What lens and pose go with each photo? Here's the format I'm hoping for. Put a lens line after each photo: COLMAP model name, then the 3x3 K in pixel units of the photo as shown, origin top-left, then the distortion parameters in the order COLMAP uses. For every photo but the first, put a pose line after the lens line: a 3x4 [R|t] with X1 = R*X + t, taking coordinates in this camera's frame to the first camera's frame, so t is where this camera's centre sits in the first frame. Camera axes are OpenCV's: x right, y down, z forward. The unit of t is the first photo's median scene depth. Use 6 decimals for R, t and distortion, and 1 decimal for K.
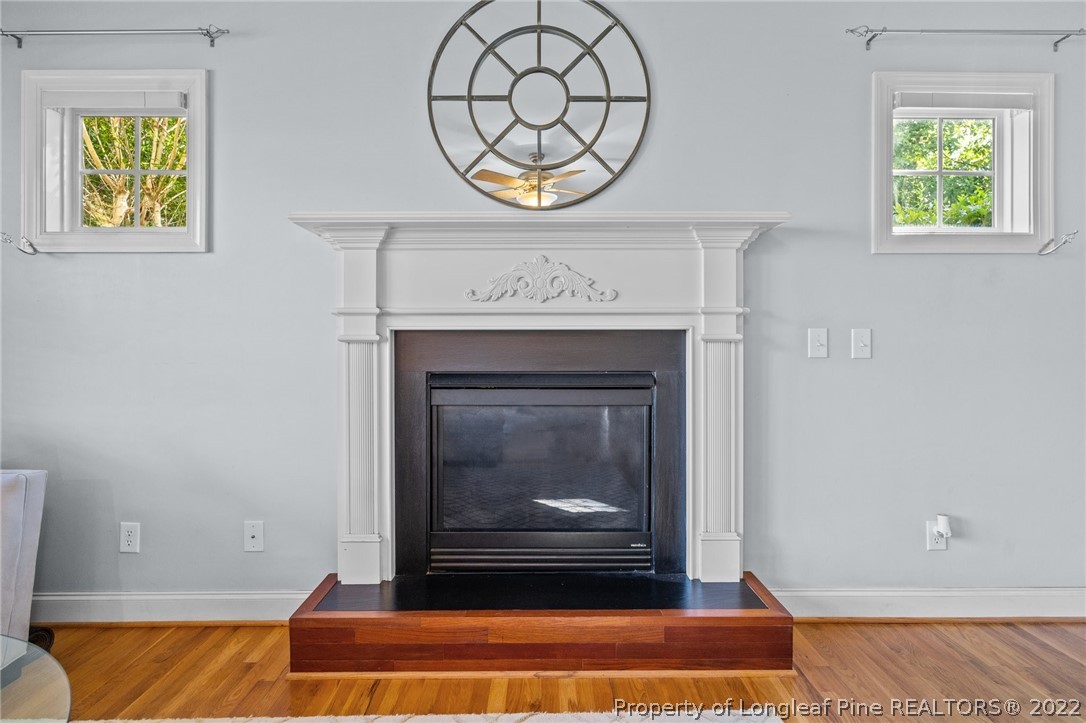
lens RADIAL K [[564.9, 0, 543.6], [0, 564.9, 359.6], [0, 0, 1]] dist [0.015132, 0.000881]
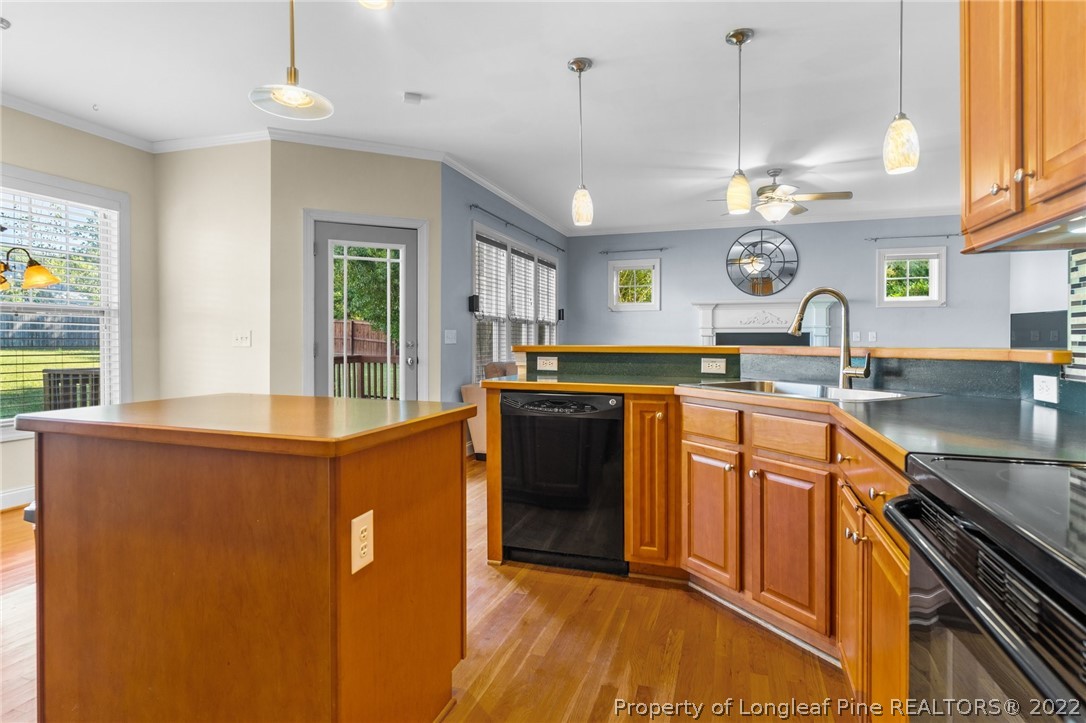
lens RADIAL K [[564.9, 0, 542.9], [0, 564.9, 339.2], [0, 0, 1]] dist [0.015132, 0.000881]
pose [[0.945405, 0.000269, -0.325898, -0.138543], [0.000158, 0.999999, 0.001285, -0.016813], [0.325898, -0.001266, 0.945404, -2.584295]]
